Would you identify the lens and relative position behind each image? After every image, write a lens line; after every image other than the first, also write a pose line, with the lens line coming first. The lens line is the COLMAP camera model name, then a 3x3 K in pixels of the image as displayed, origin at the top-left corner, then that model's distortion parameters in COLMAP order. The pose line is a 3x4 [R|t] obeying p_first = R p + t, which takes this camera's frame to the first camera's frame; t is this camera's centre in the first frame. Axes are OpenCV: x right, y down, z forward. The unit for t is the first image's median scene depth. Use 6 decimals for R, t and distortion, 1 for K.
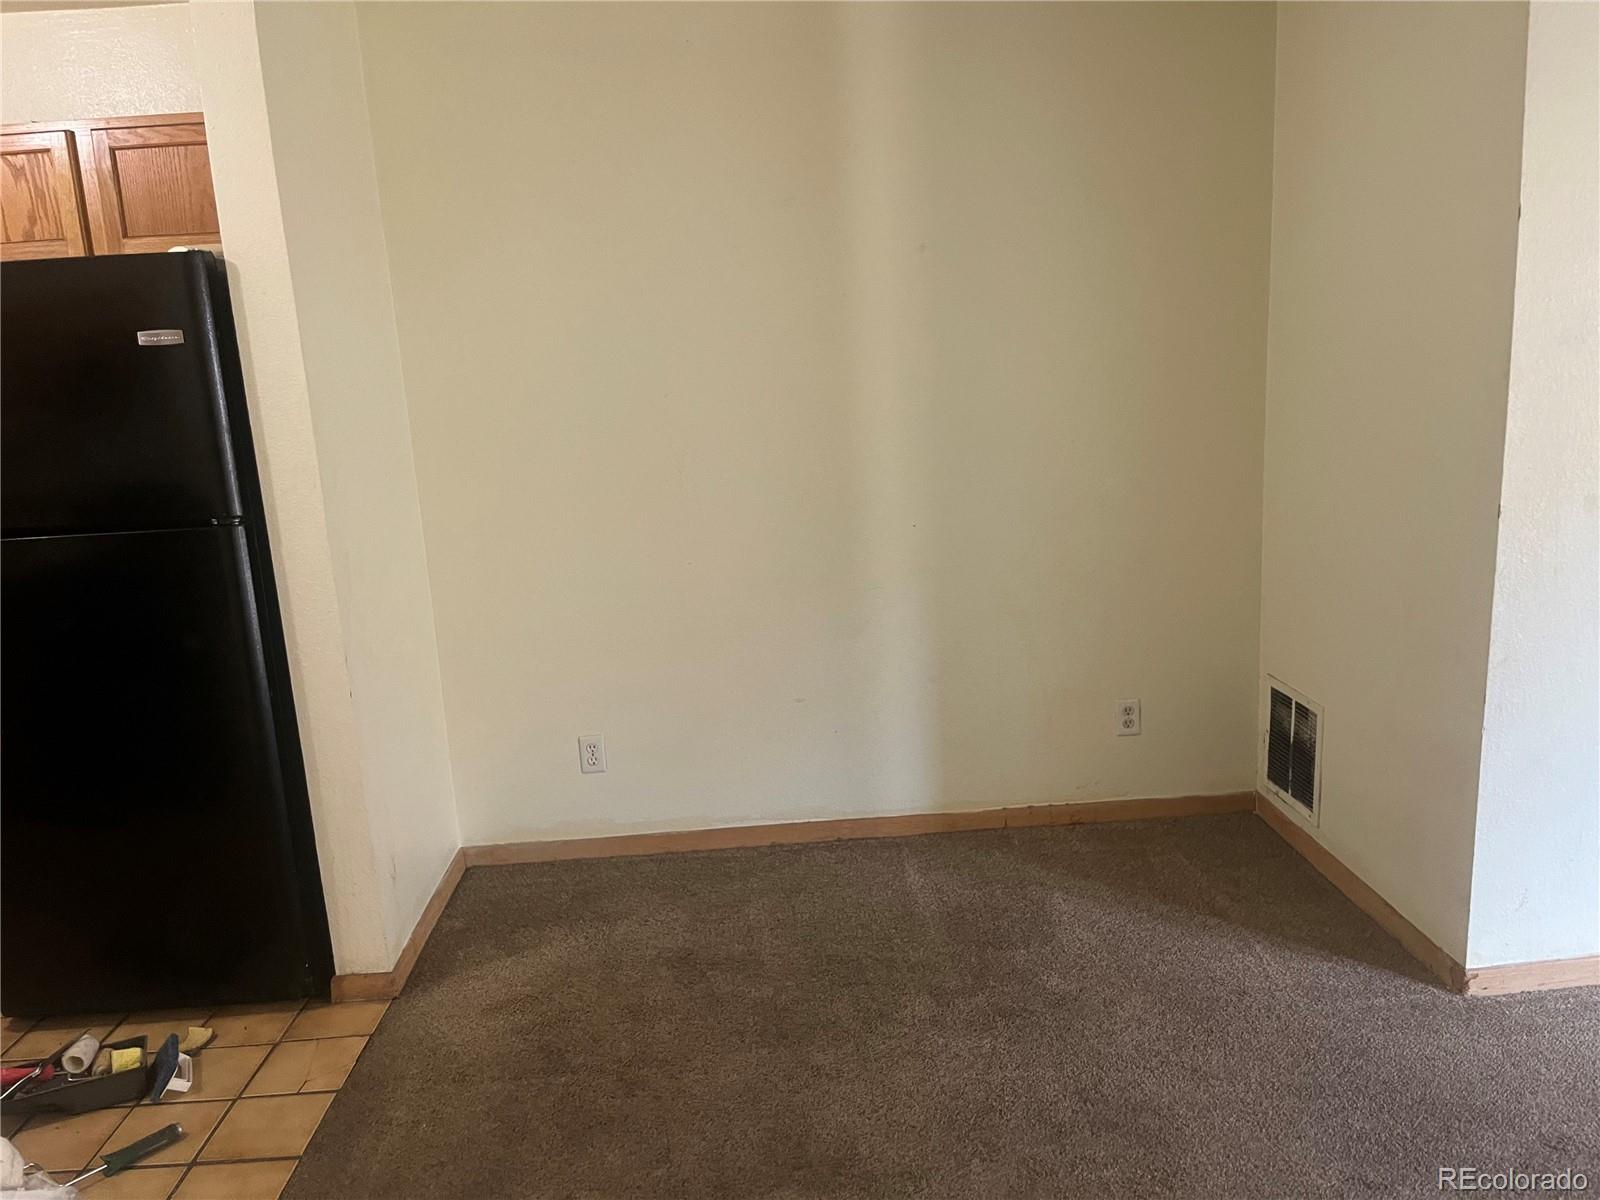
lens RADIAL K [[1219.5, 0, 794.9], [0, 1219.5, 607.1], [0, 0, 1]] dist [0.052786, -0.055963]
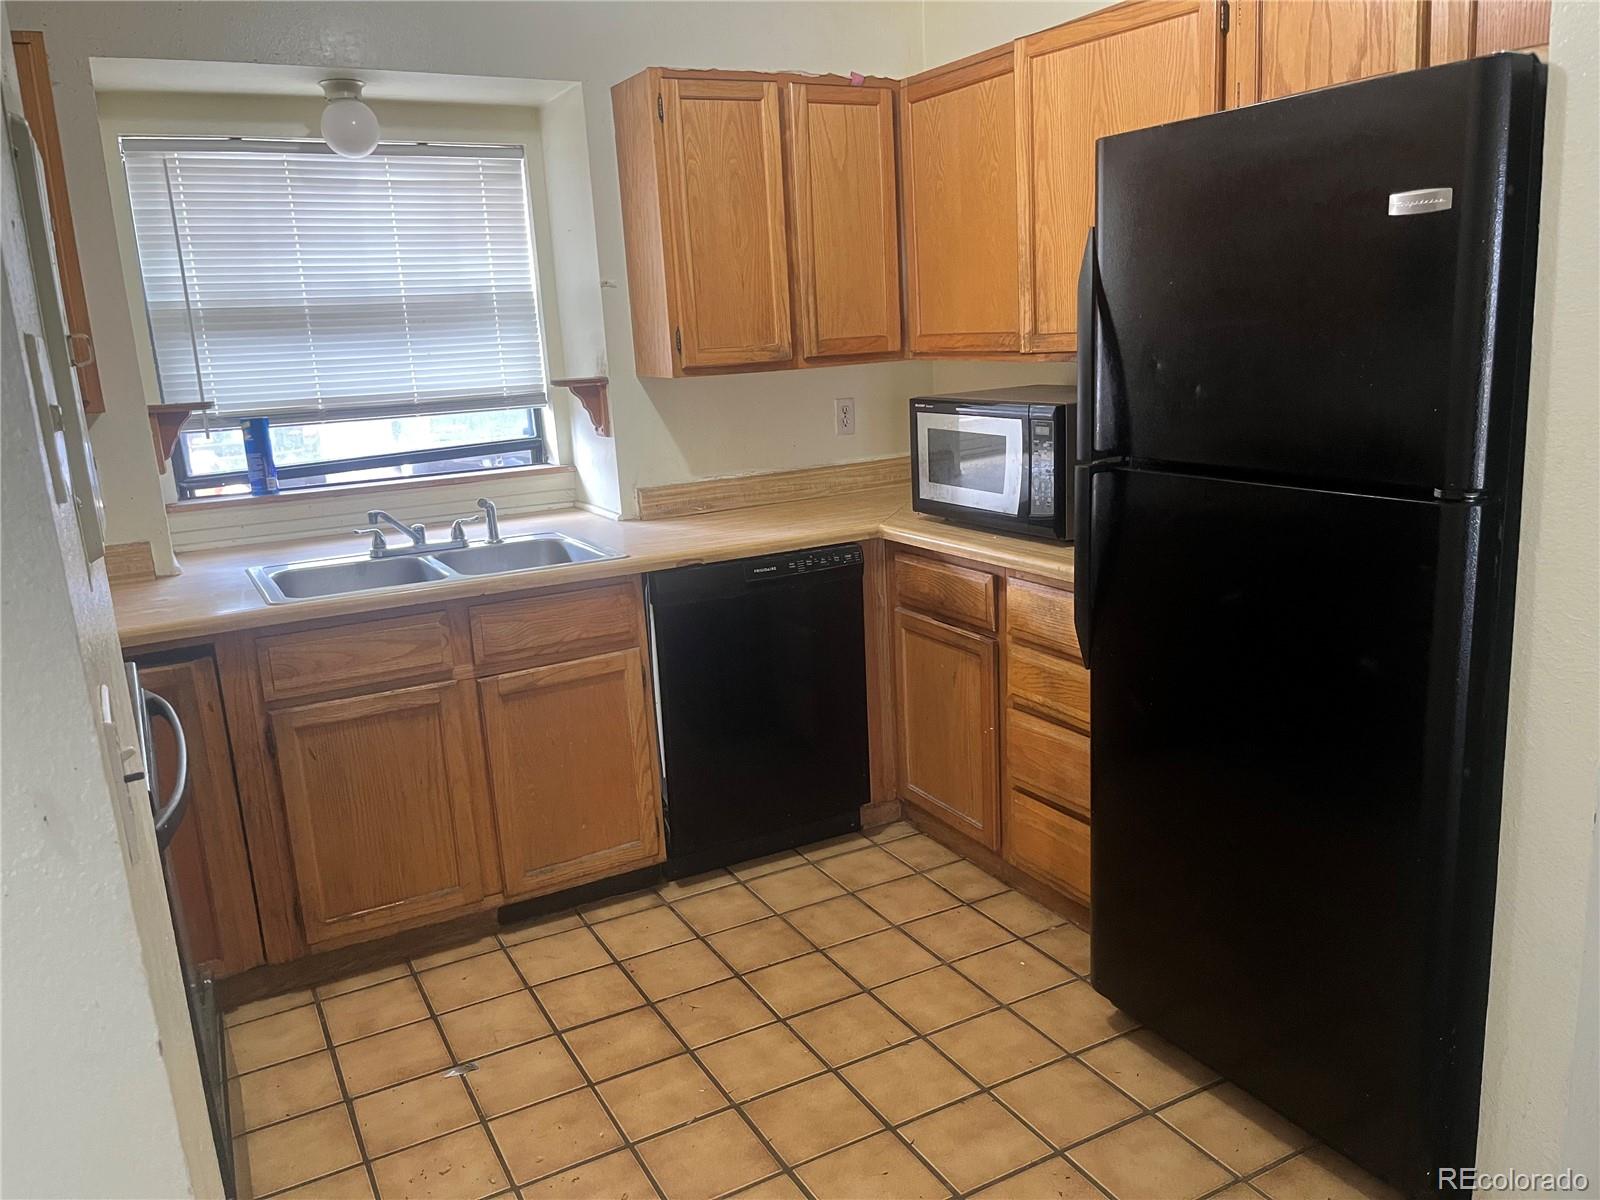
lens RADIAL K [[1219.5, 0, 800.5], [0, 1219.5, 597.5], [0, 0, 1]] dist [0.052786, -0.055963]
pose [[0.446416, 0.230342, -0.864671, -0.043564], [-0.159536, 0.971307, 0.176383, -0.065633], [0.880489, 0.059206, 0.470355, 0.348516]]
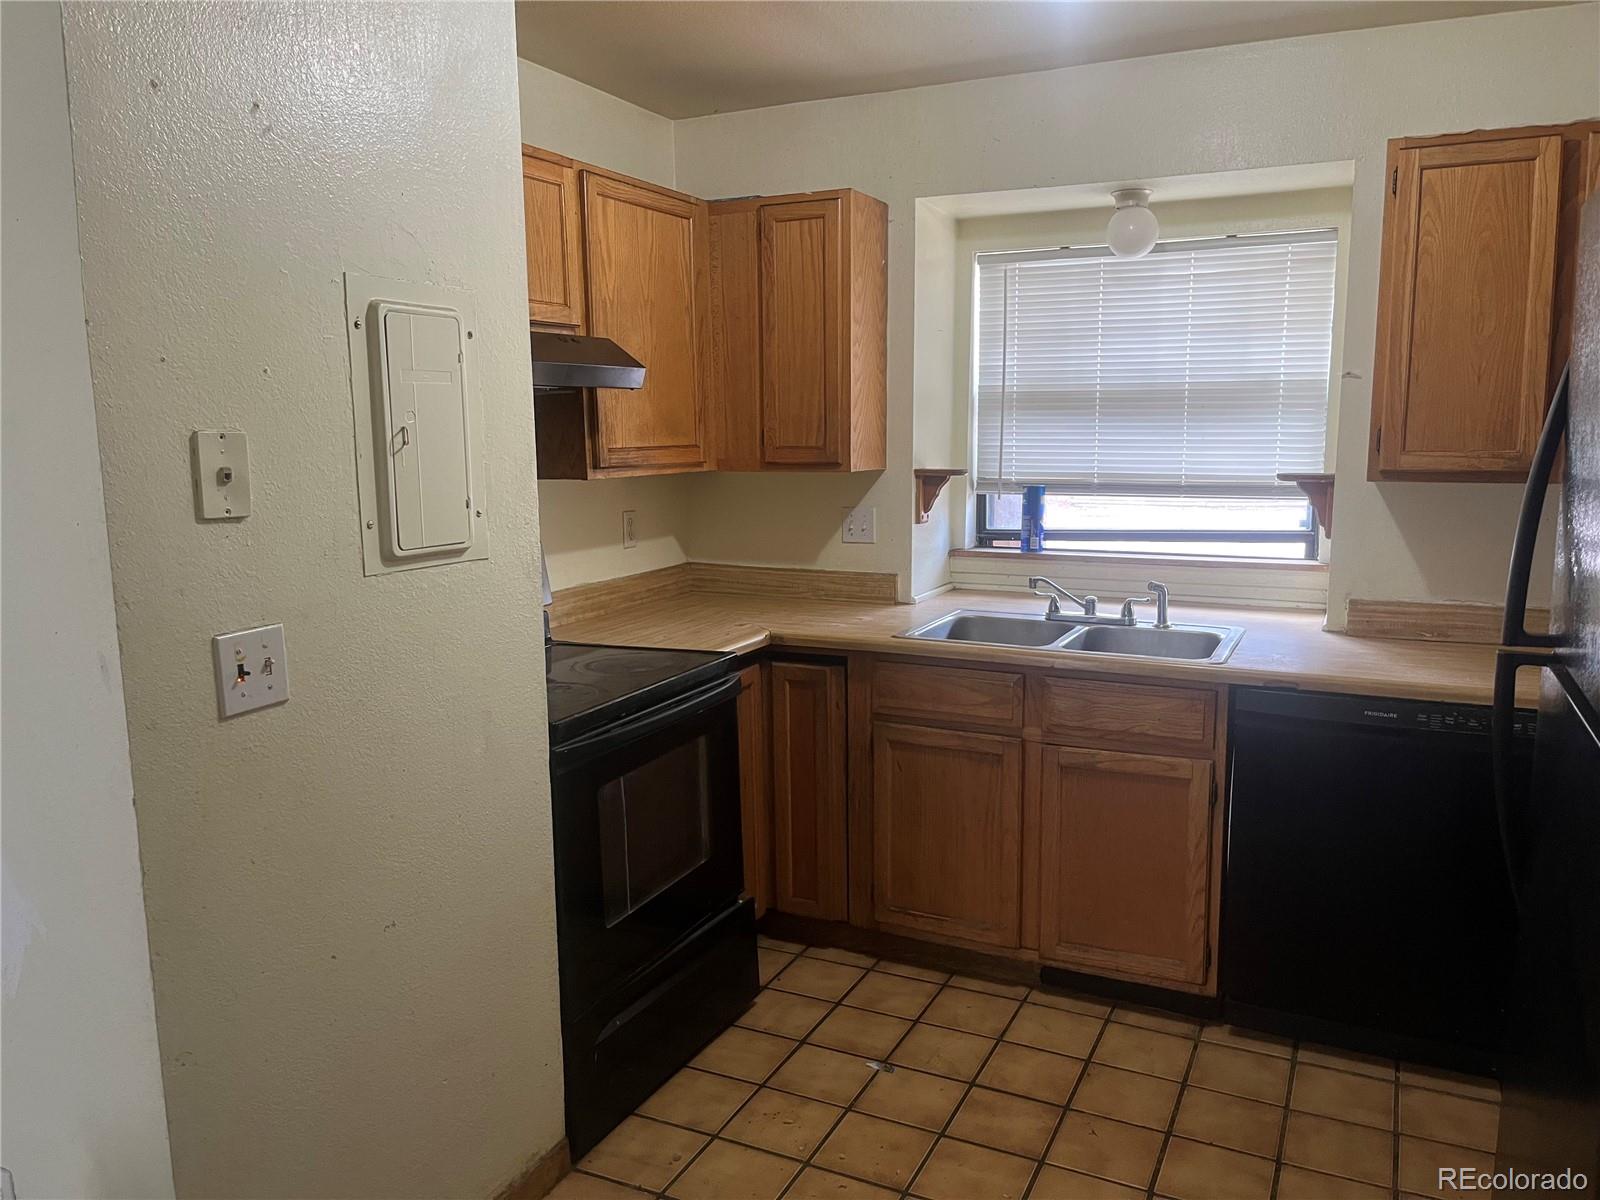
lens RADIAL K [[1219.5, 0, 790.1], [0, 1219.5, 601.4], [0, 0, 1]] dist [0.052786, -0.055963]
pose [[-0.470360, 0.188631, -0.862079, -0.011498], [-0.149008, 0.945884, 0.288270, -0.181886], [0.869803, 0.264048, -0.416799, 0.844423]]
